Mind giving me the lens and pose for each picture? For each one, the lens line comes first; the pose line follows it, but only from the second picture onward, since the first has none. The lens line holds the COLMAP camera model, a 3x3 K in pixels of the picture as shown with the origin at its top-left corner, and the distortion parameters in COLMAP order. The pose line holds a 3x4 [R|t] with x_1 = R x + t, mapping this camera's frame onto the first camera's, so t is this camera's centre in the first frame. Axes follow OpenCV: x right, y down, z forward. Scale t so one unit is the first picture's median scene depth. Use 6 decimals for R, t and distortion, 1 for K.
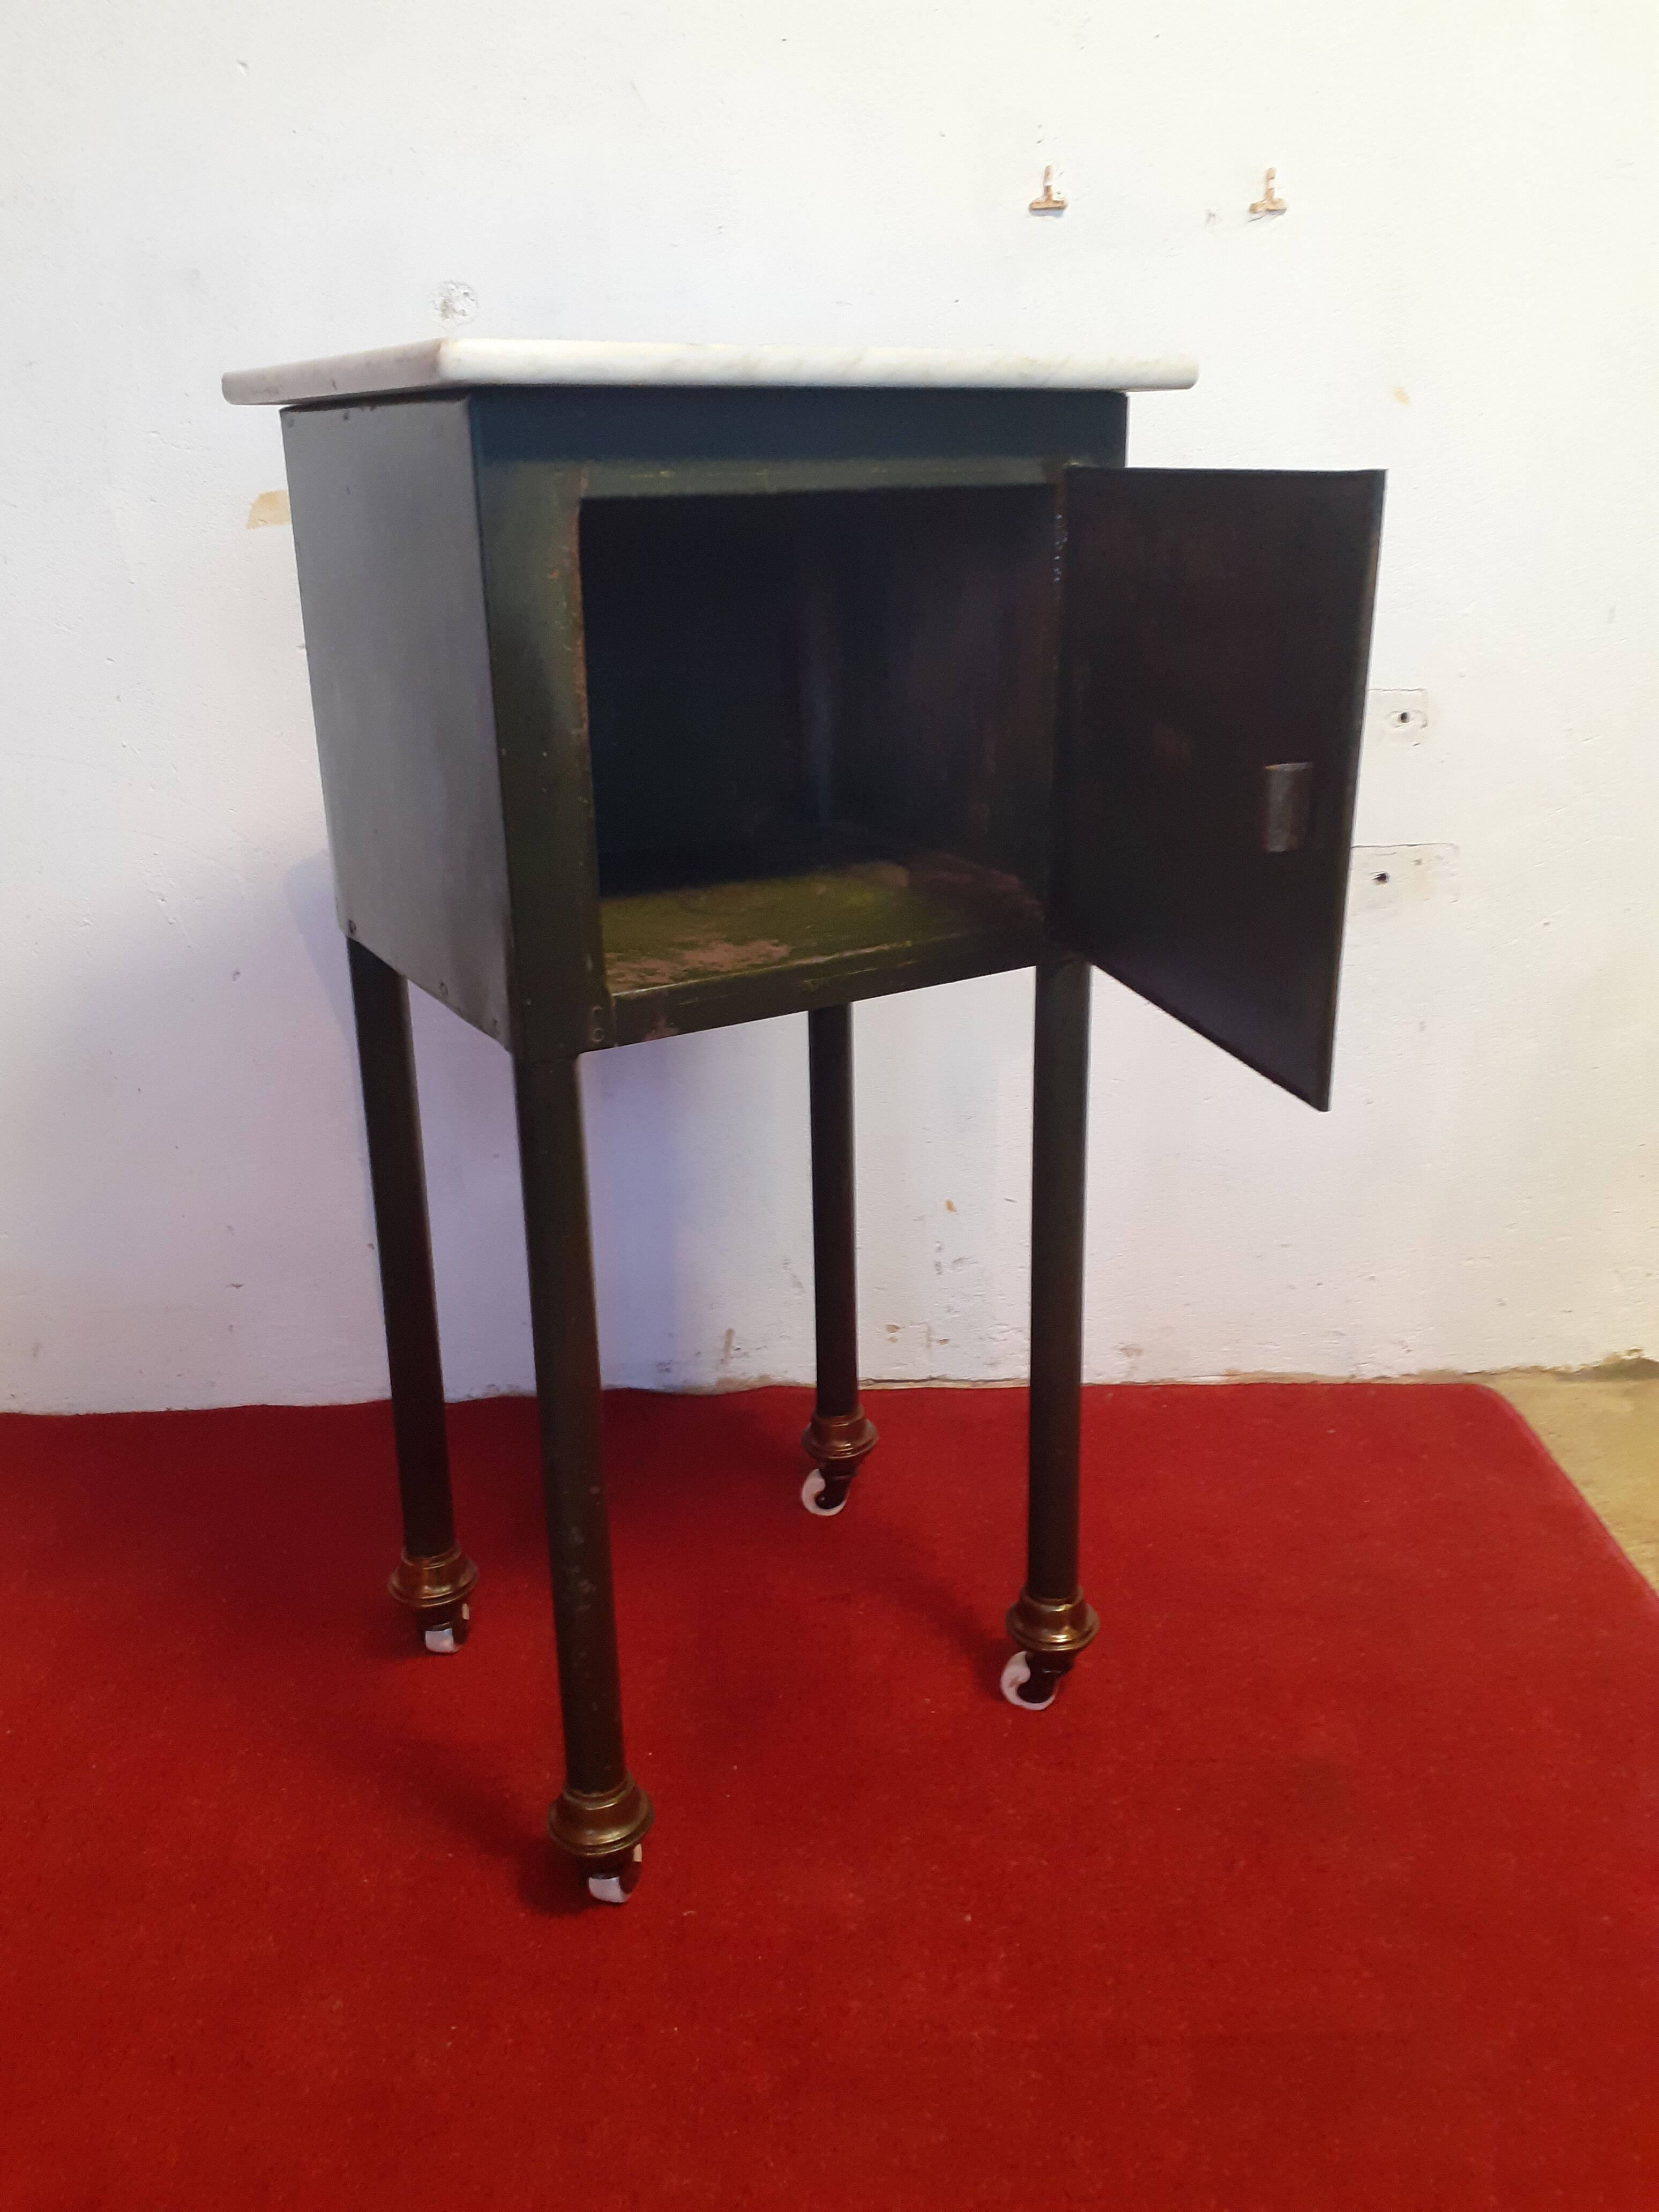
lens RADIAL K [[1740.3, 0, 831.1], [0, 1740.3, 1125.1], [0, 0, 1]] dist [0.064771, -0.111175]
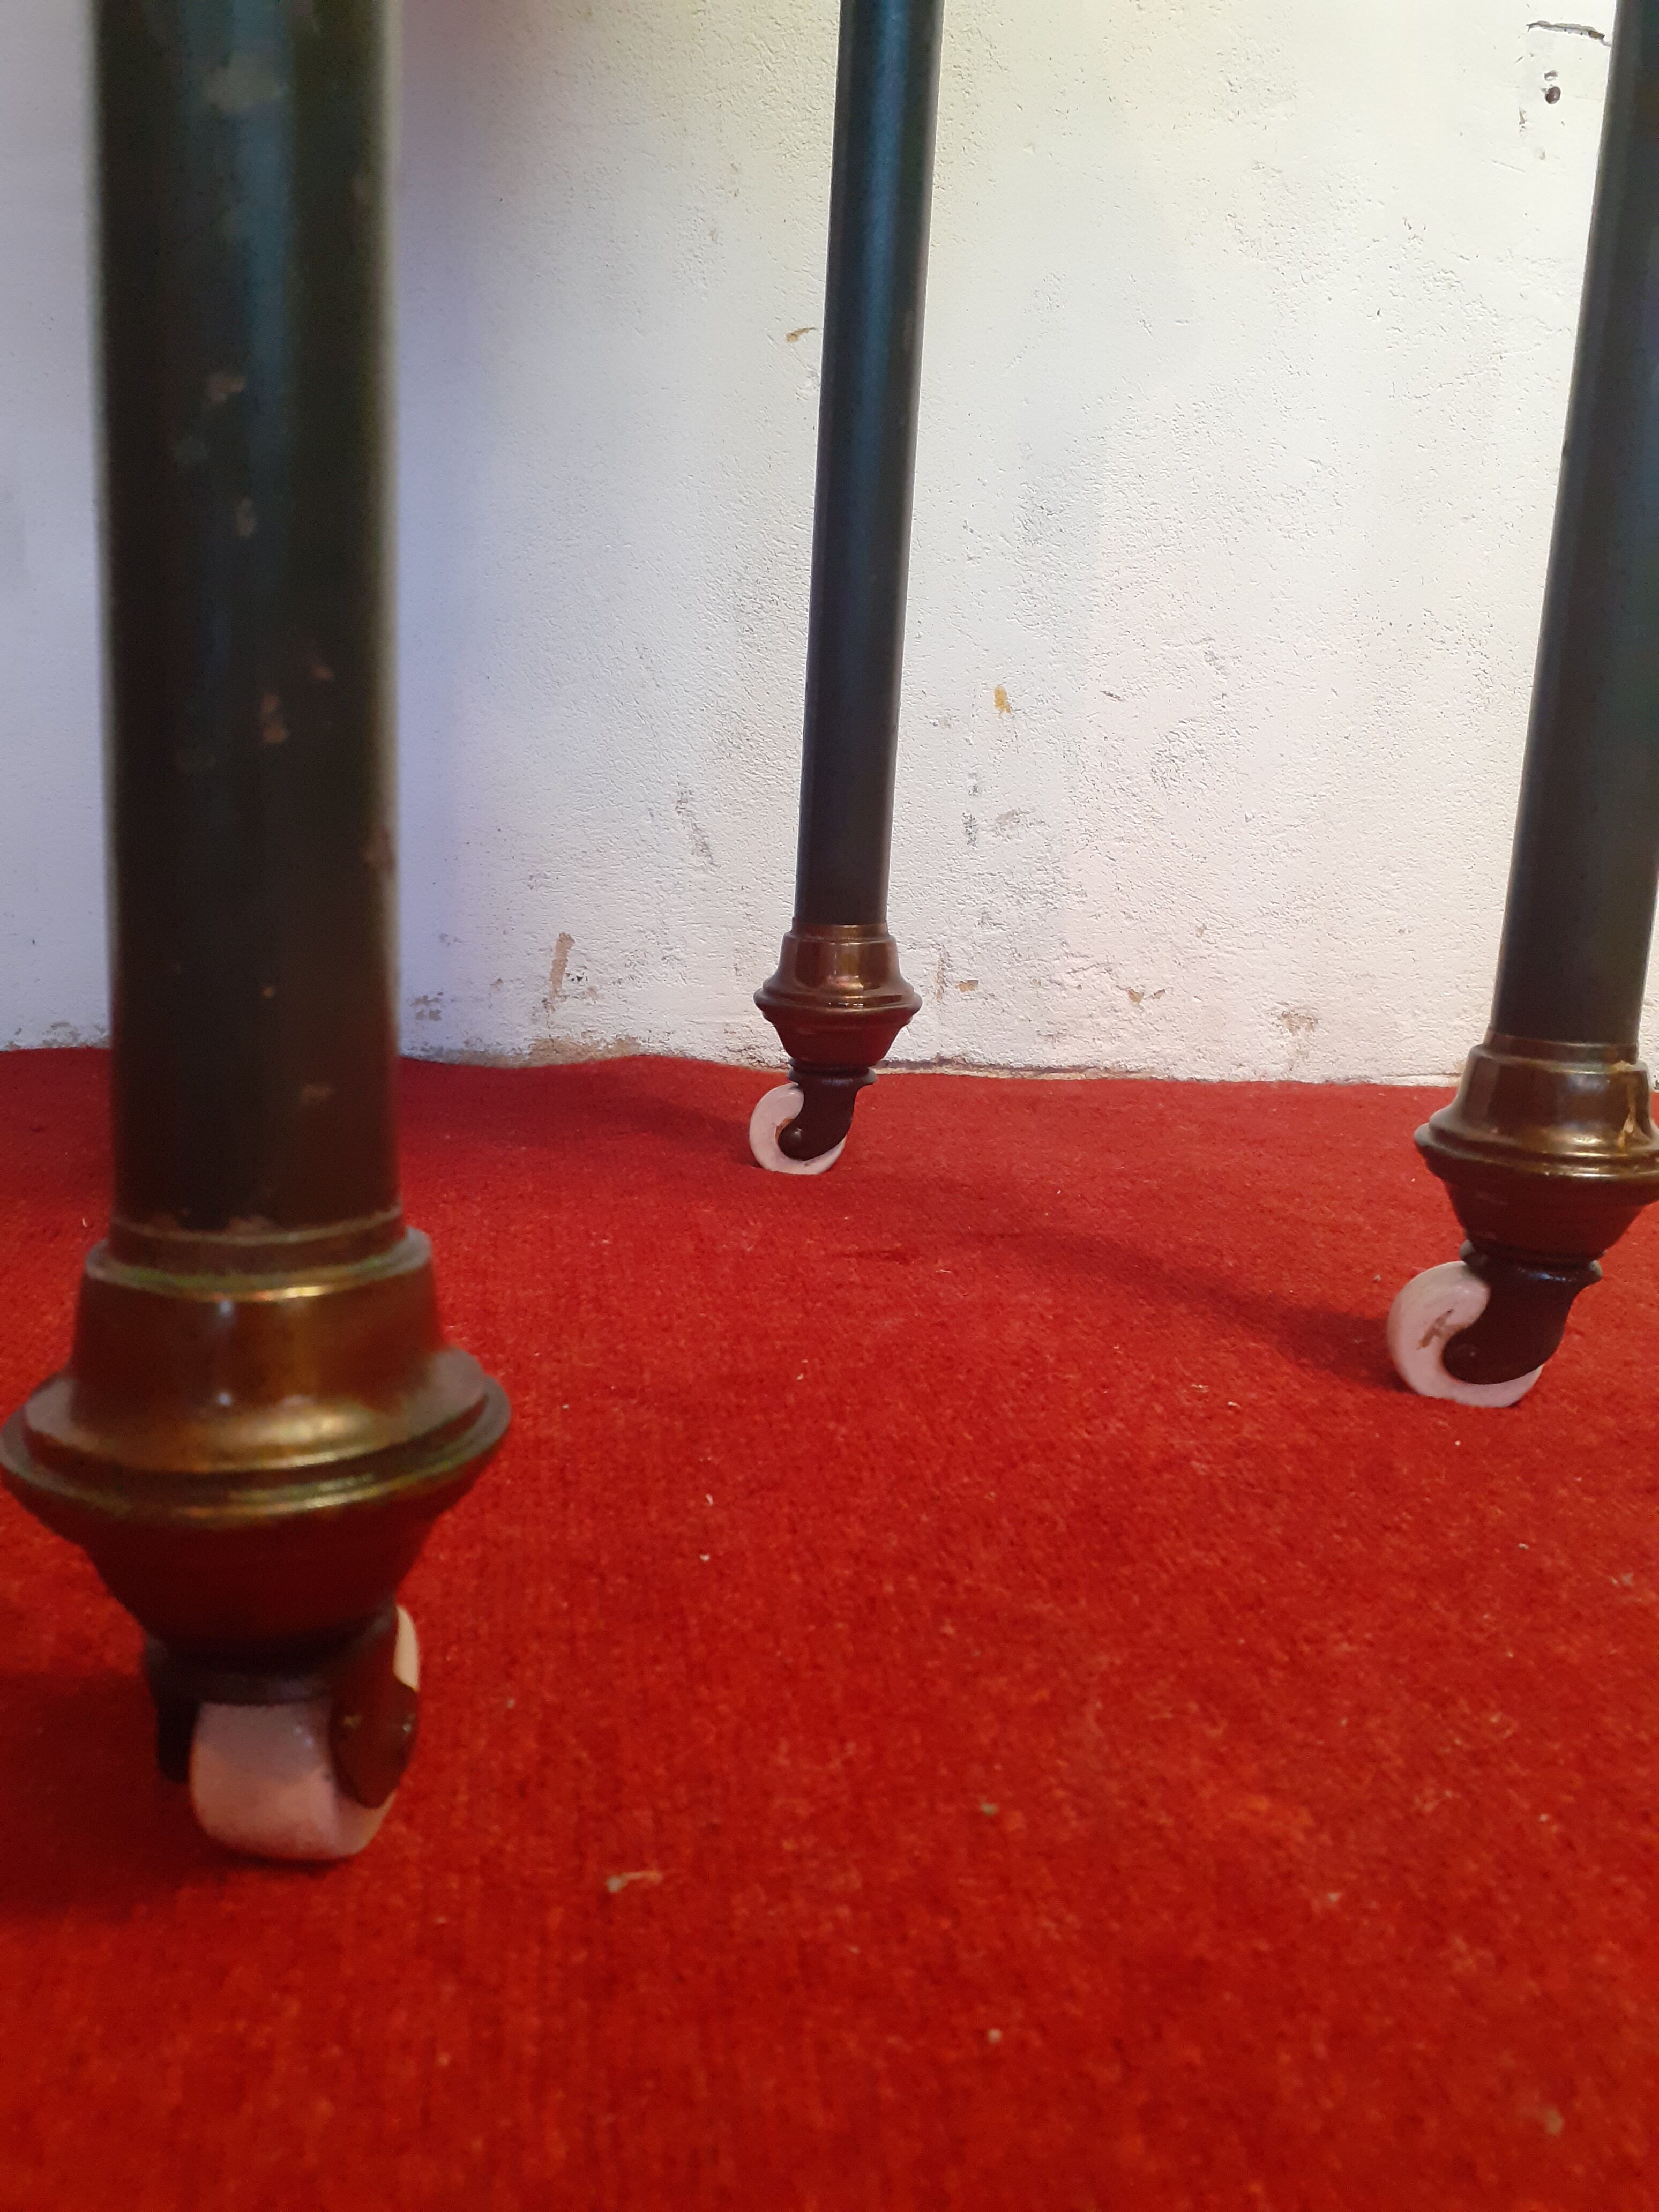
lens RADIAL K [[1787.9, 0, 872.6], [0, 1787.9, 1103.1], [0, 0, 1]] dist [0.003318, -0.046943]
pose [[0.982884, 0.044014, 0.178889, -0.072871], [-0.017269, 0.988777, -0.148398, 0.288747], [-0.183413, 0.142769, 0.972613, 0.567146]]
